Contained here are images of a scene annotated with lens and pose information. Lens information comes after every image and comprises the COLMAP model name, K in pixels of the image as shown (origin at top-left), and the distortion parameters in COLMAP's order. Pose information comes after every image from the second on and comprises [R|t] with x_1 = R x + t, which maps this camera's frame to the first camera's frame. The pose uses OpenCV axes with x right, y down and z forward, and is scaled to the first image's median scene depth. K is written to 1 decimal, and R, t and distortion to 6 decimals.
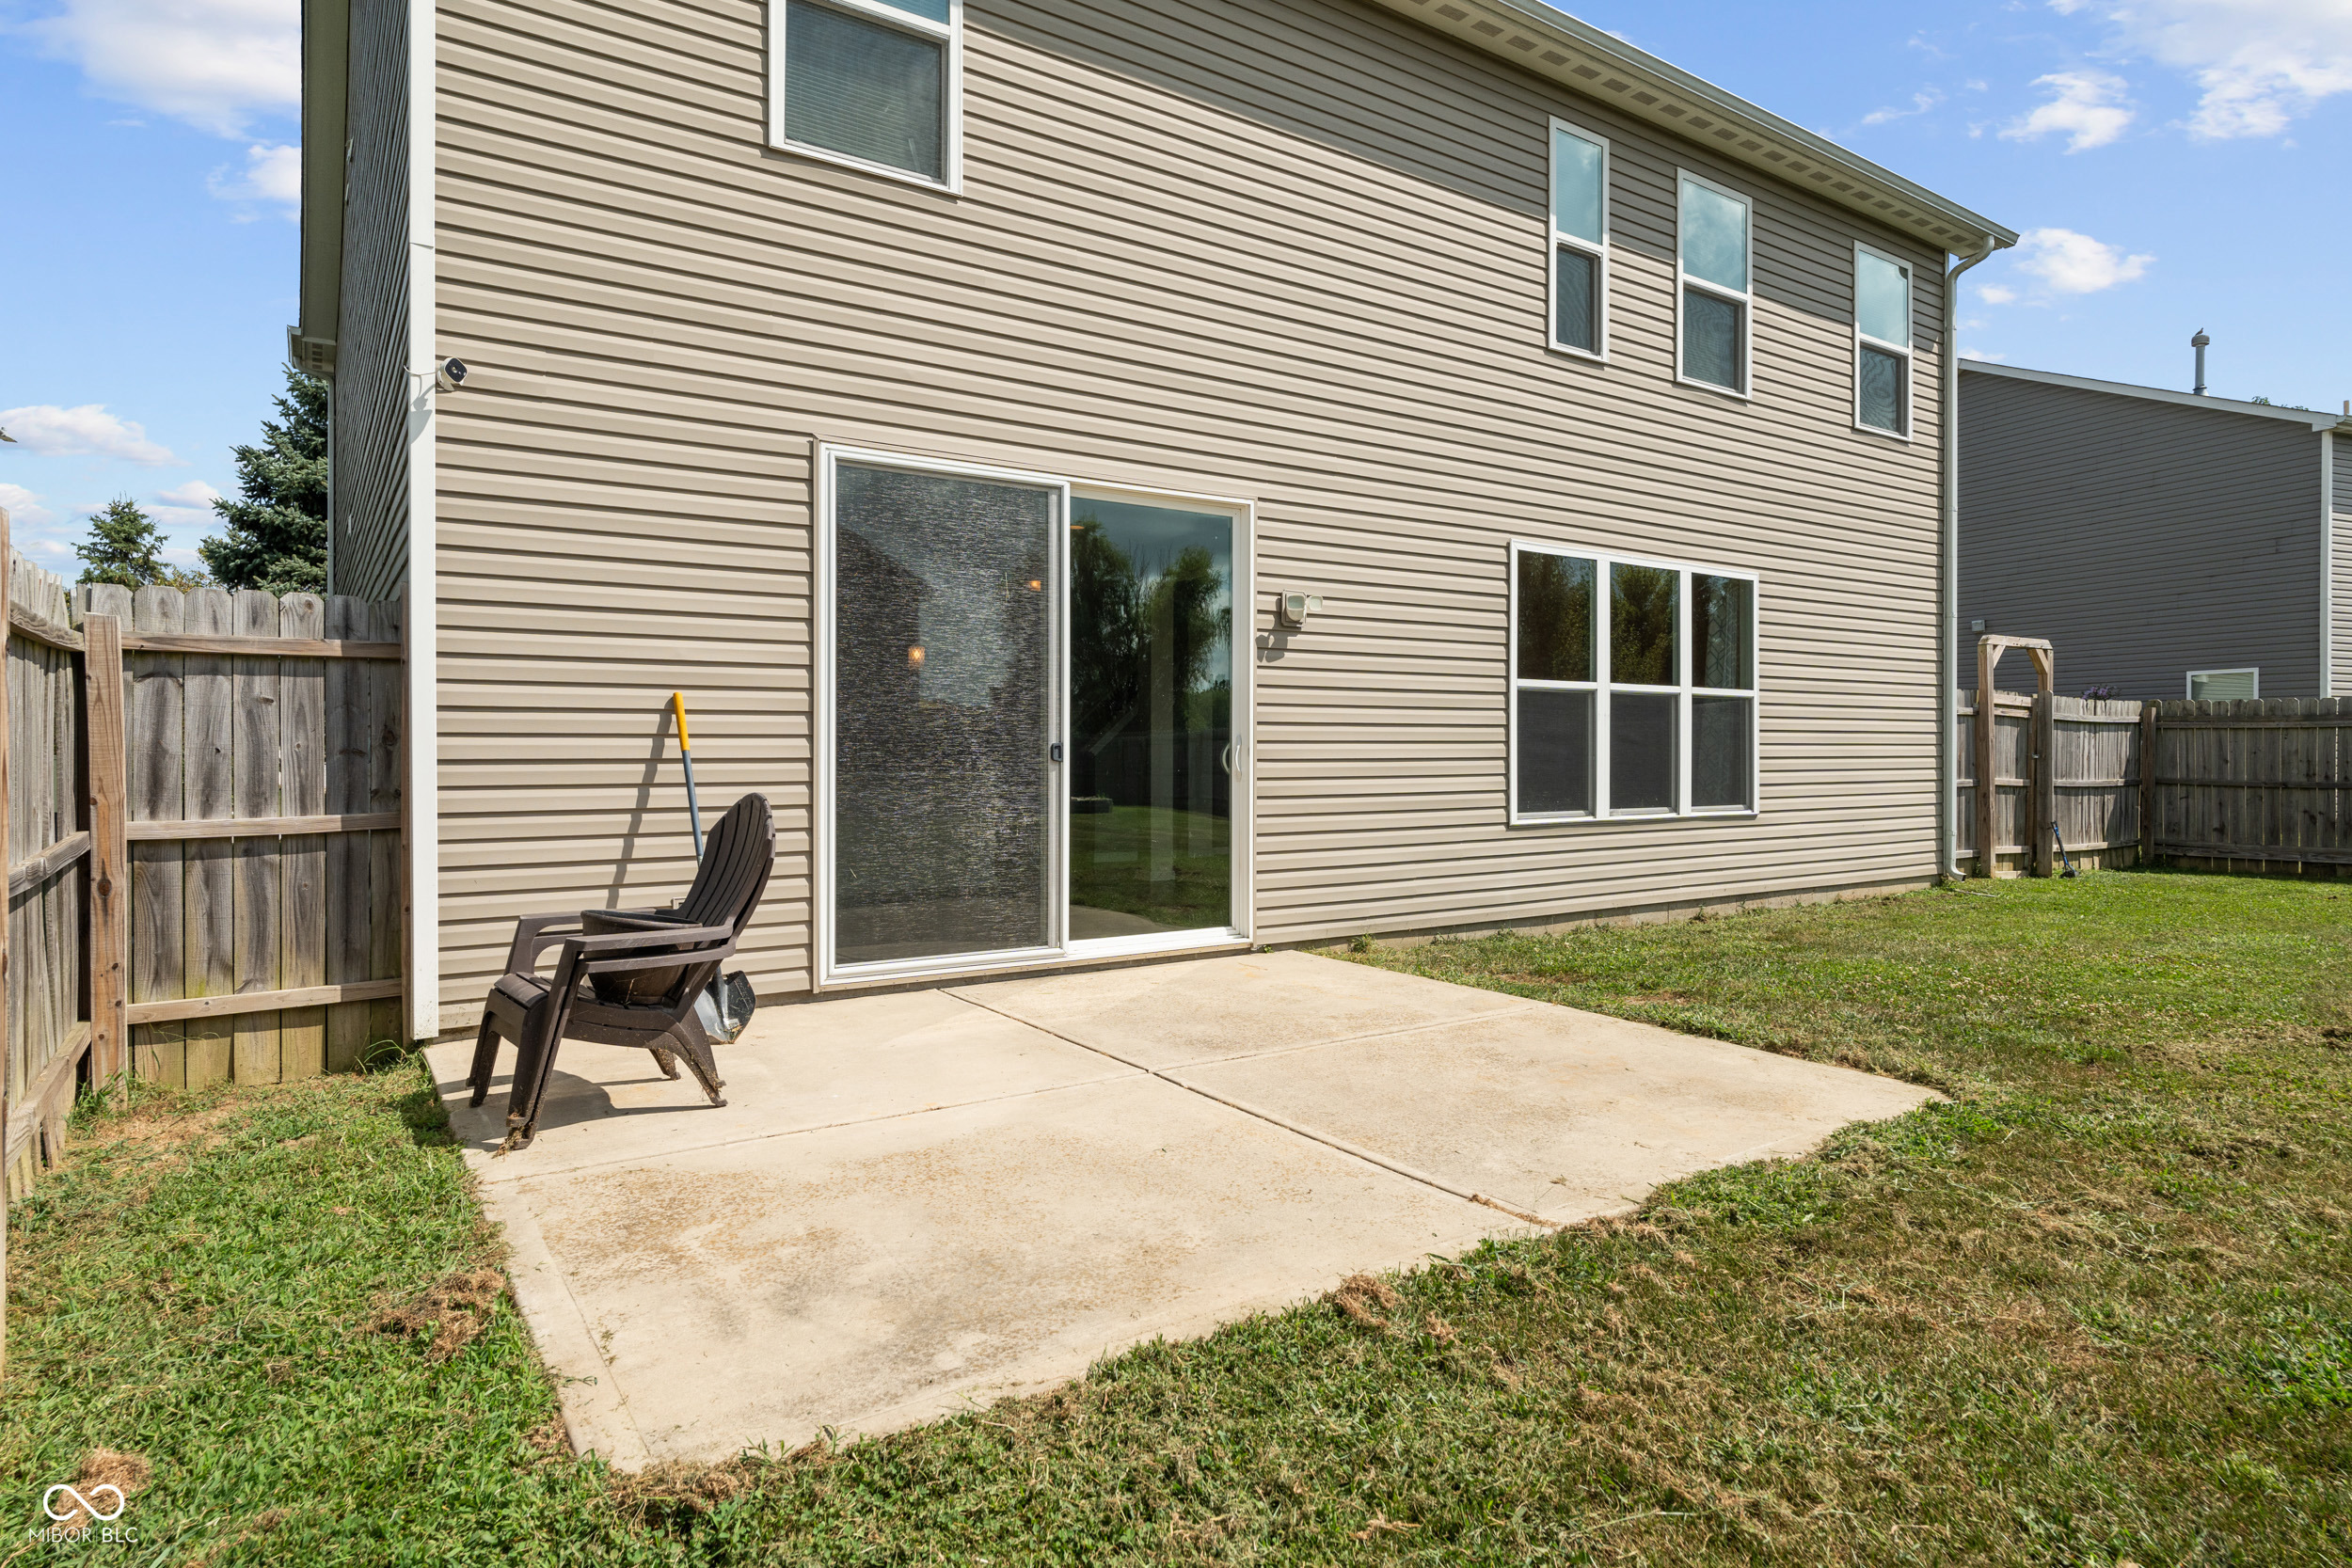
lens RADIAL K [[1309.5, 0, 1189.2], [0, 1309.5, 755.1], [0, 0, 1]] dist [-0.000093, 0.002089]
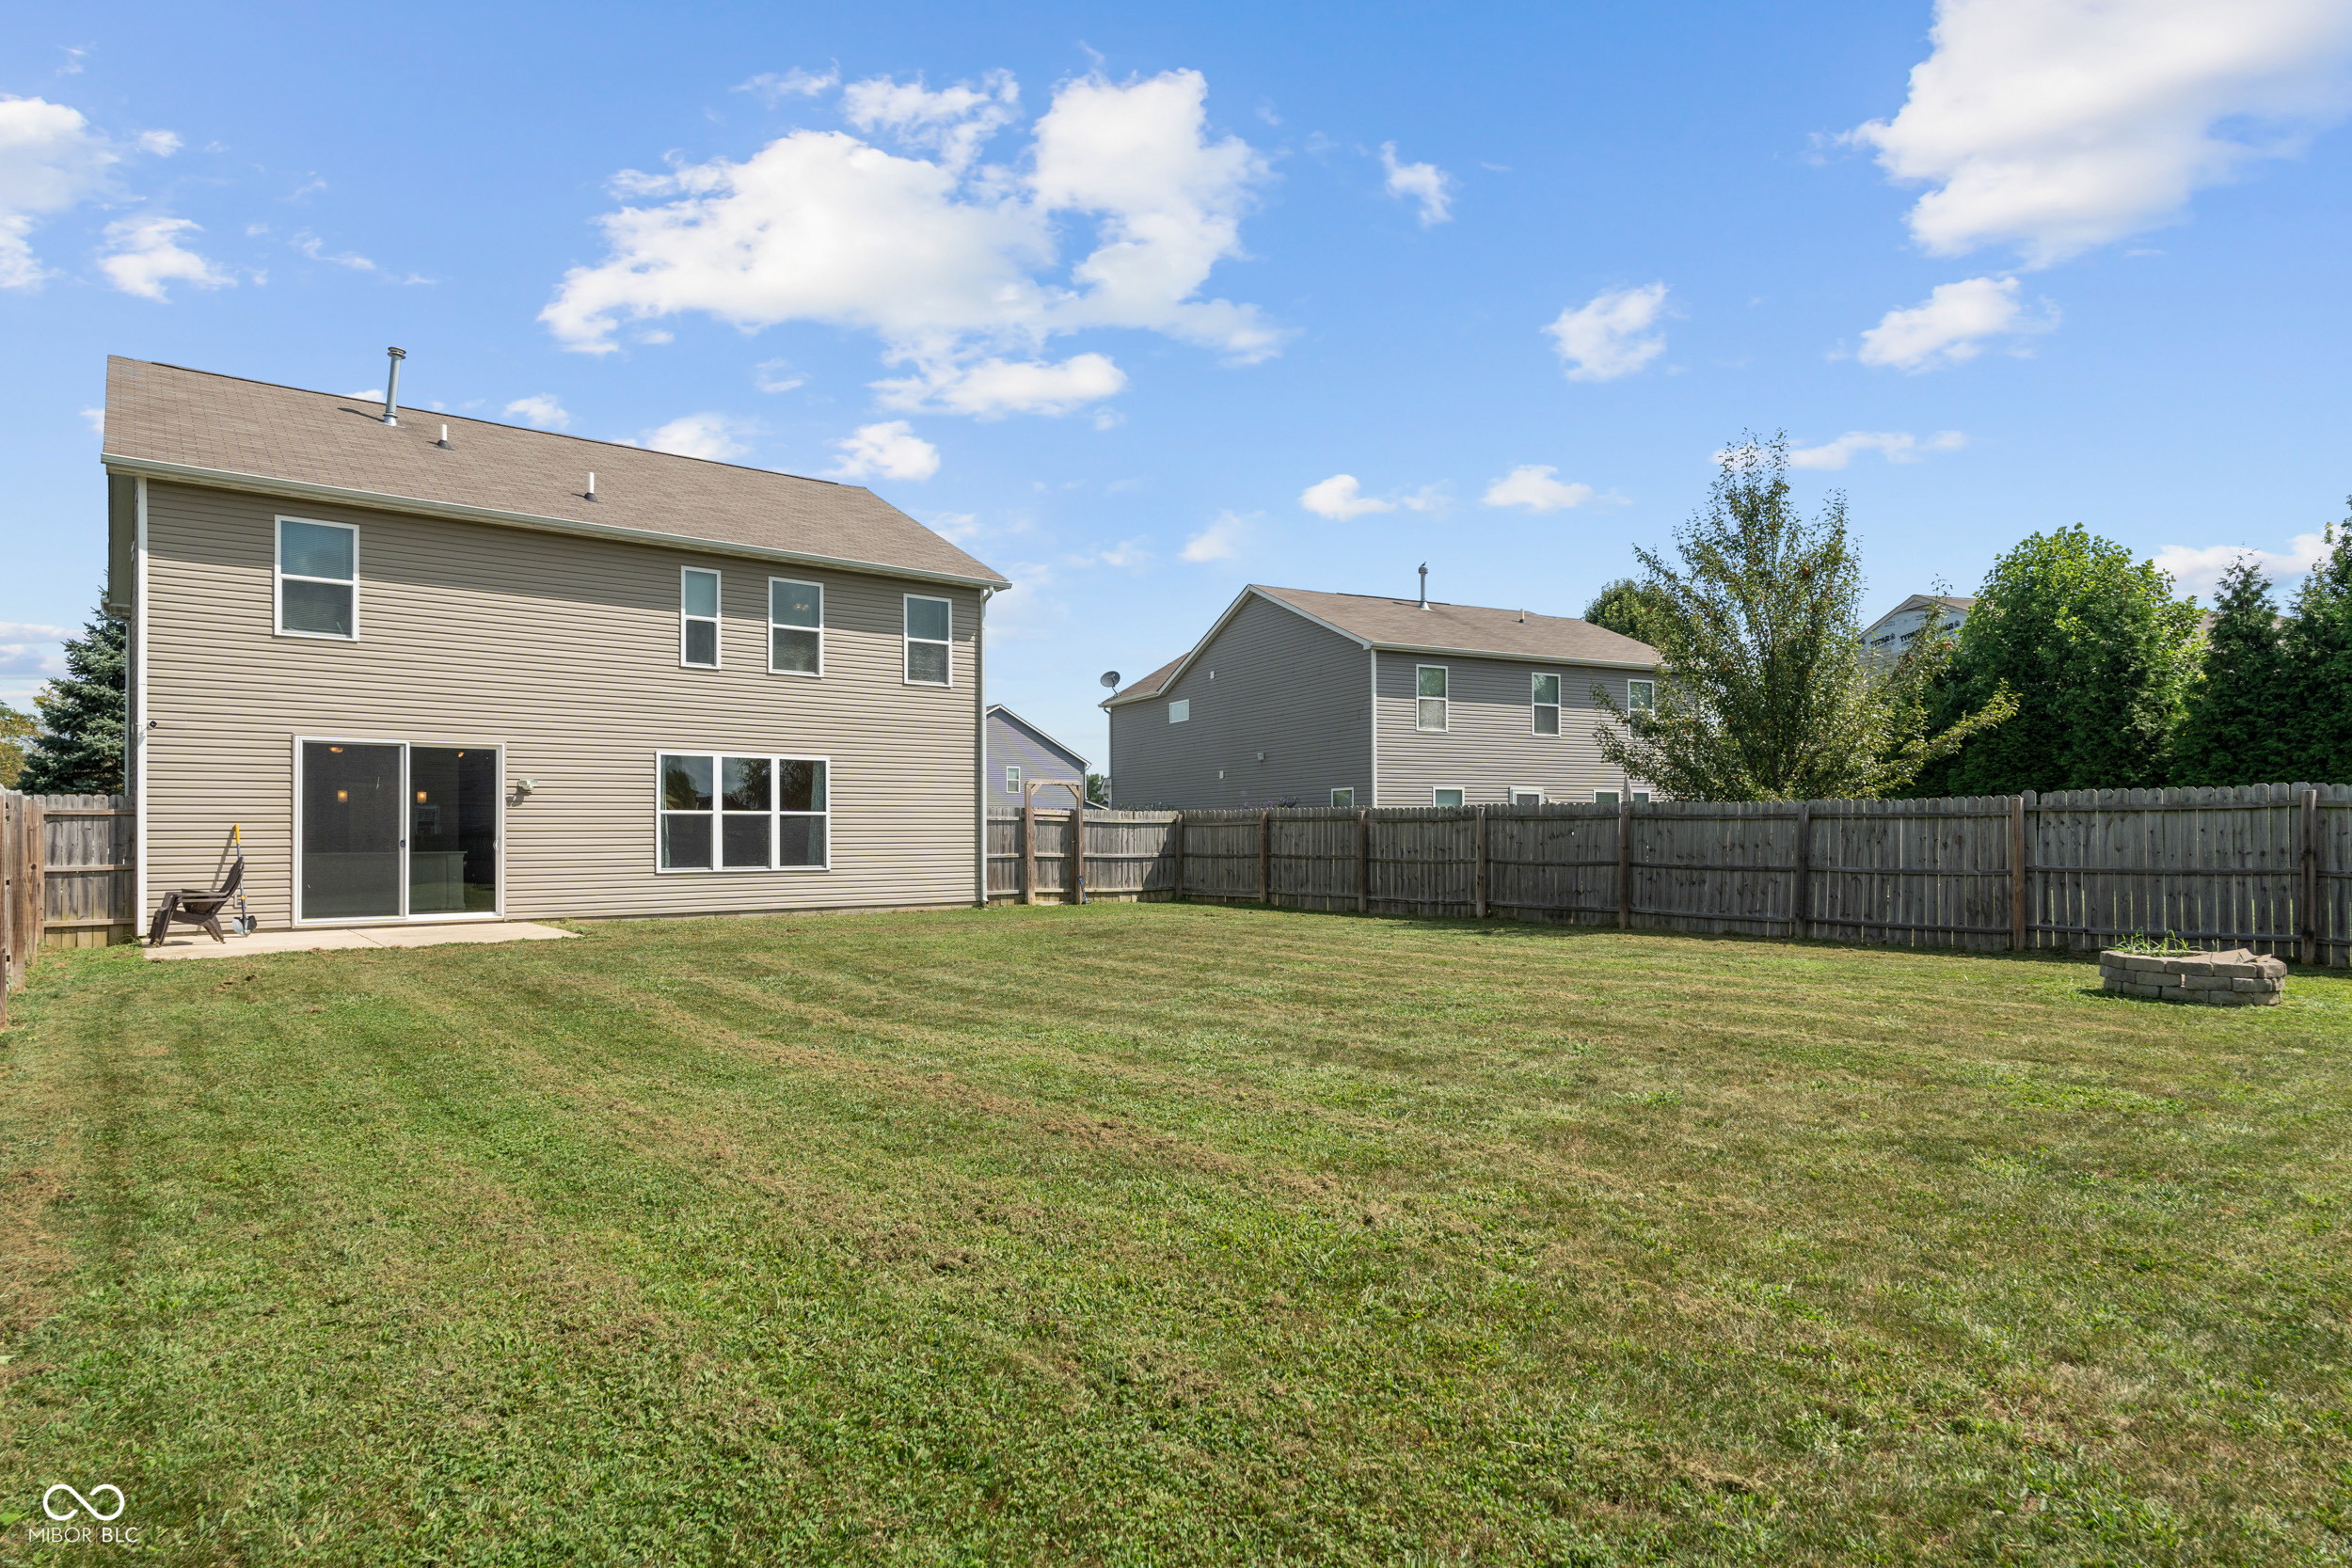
lens RADIAL K [[1309.5, 0, 1165.2], [0, 1309.5, 821.5], [0, 0, 1]] dist [-0.000093, 0.002089]
pose [[0.996960, -0.003109, 0.077858, 0.951874], [0.004200, 0.999895, -0.013854, -0.002427], [-0.077807, 0.014138, 0.996868, -1.367777]]
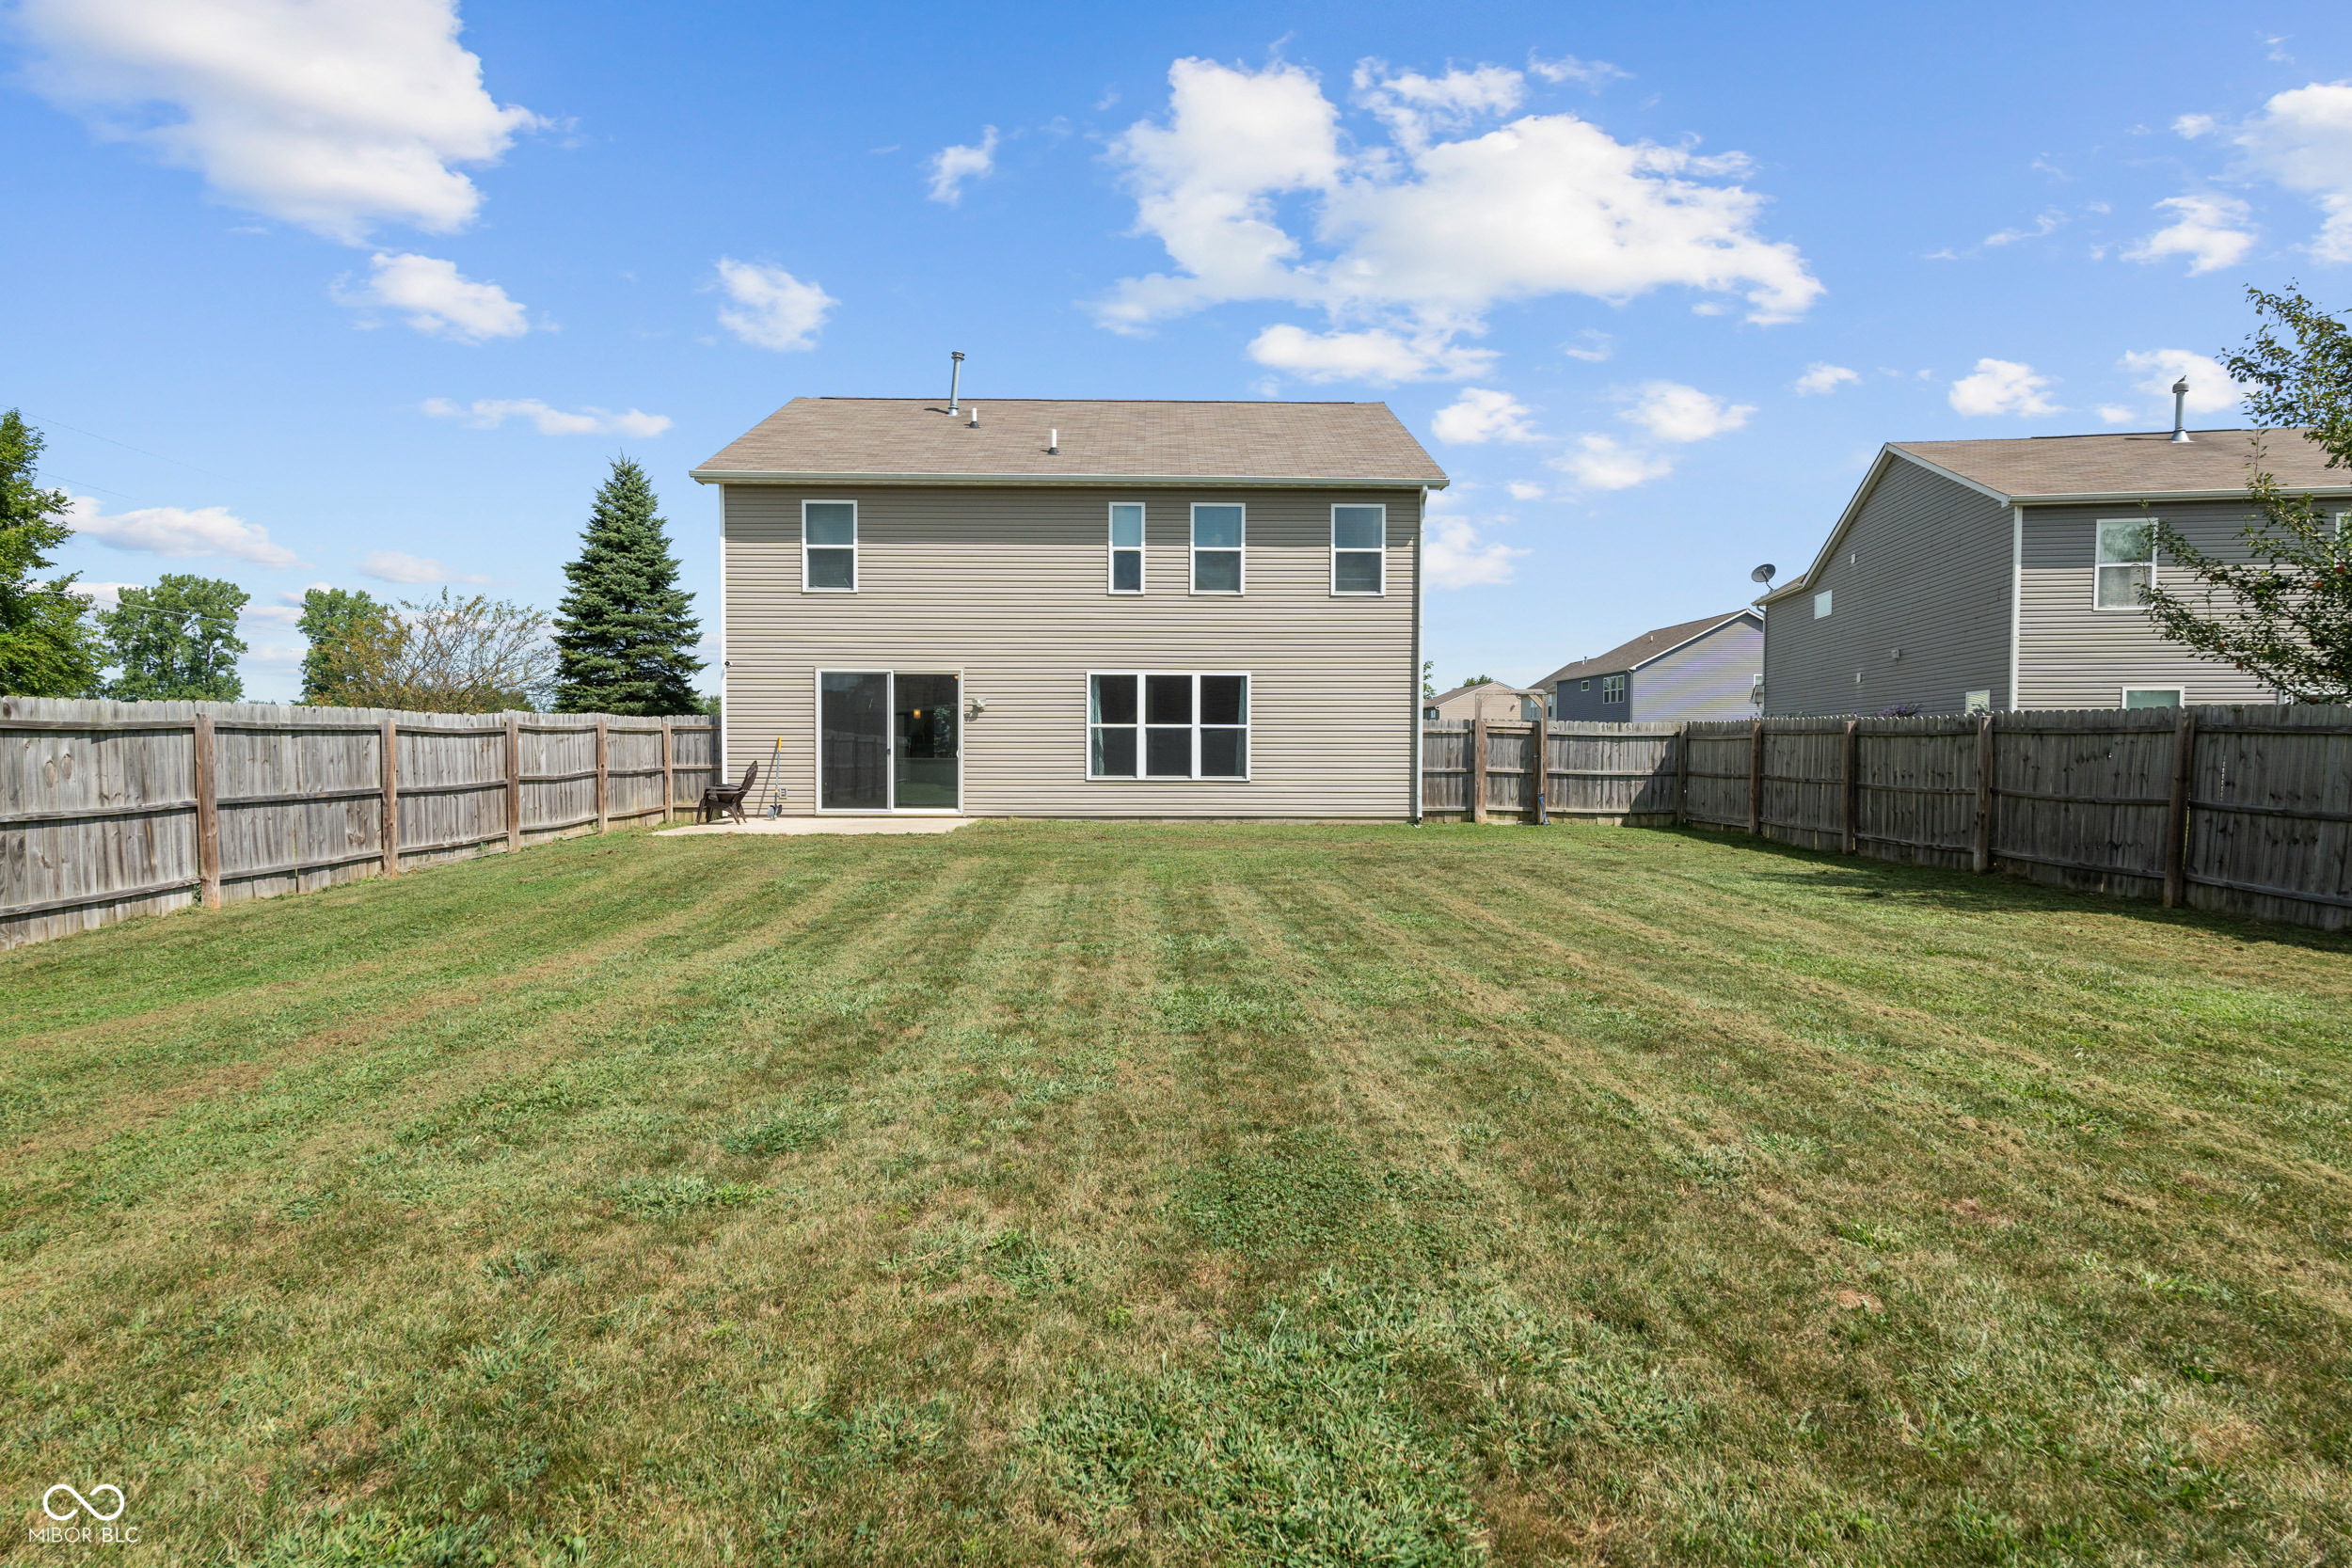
lens RADIAL K [[1175.4, 0, 1169.6], [0, 1175.4, 789.7], [0, 0, 1]] dist [0.002179, -0.000193]
pose [[0.838383, 0.024234, -0.544543, 1.644278], [-0.005772, 0.999350, 0.035587, -0.011465], [0.545052, -0.026693, 0.837978, -0.869791]]
